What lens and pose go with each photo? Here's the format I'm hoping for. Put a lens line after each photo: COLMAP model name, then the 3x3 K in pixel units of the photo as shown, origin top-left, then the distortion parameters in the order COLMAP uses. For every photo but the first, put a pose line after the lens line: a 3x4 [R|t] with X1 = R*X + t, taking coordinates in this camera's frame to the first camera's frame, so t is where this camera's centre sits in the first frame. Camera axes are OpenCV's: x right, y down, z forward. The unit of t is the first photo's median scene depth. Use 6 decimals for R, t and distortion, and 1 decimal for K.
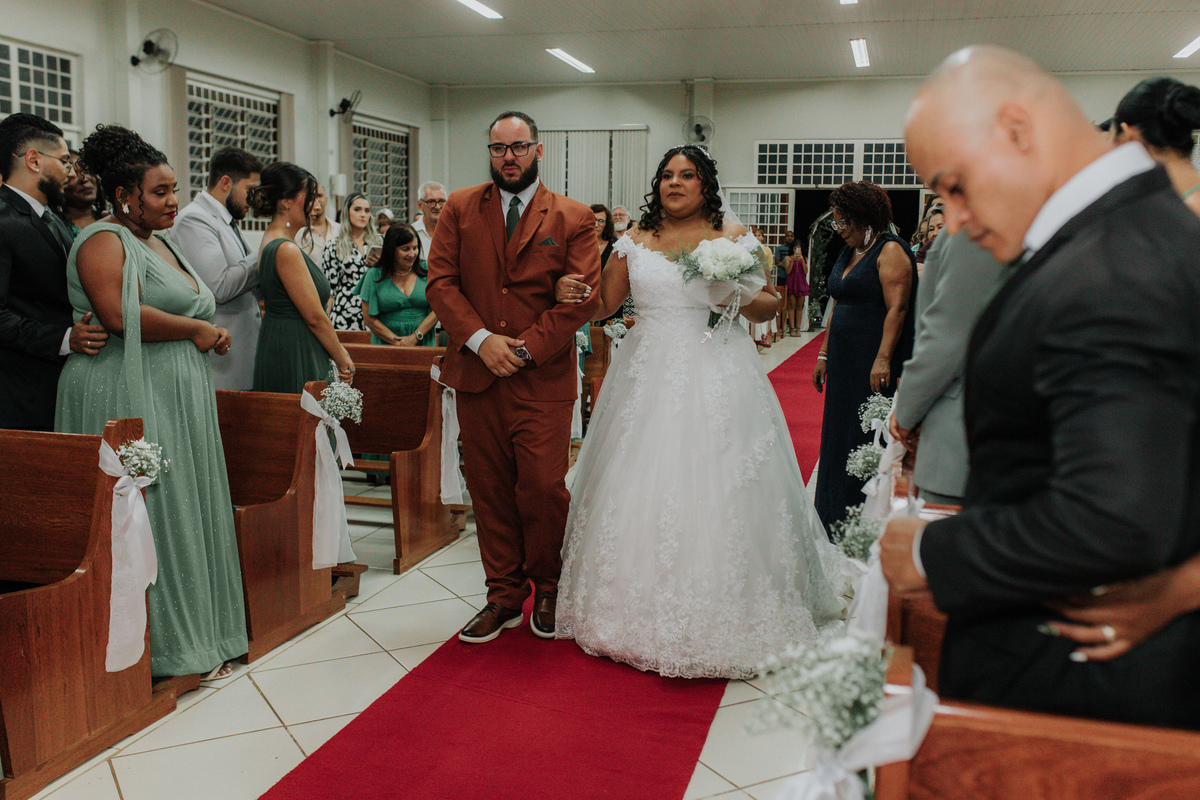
lens RADIAL K [[1129.5, 0, 600.0], [0, 1129.5, 400.0], [0, 0, 1]] dist [-0.006083, -0.003620]
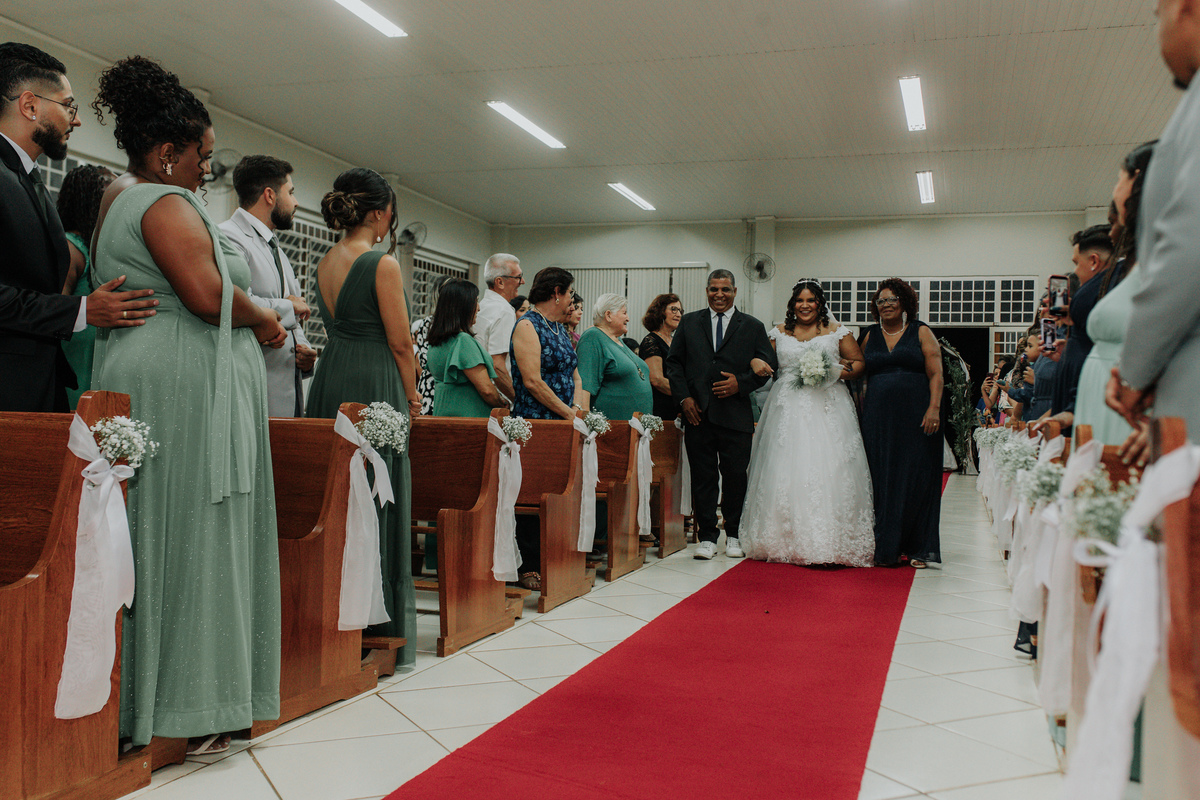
lens RADIAL K [[1129.5, 0, 600.0], [0, 1129.5, 400.0], [0, 0, 1]] dist [-0.006083, -0.003620]
pose [[0.998847, 0.010901, -0.046763, -0.026693], [-0.017369, 0.989967, -0.140228, 0.088542], [0.044765, 0.140878, 0.989014, 0.162308]]
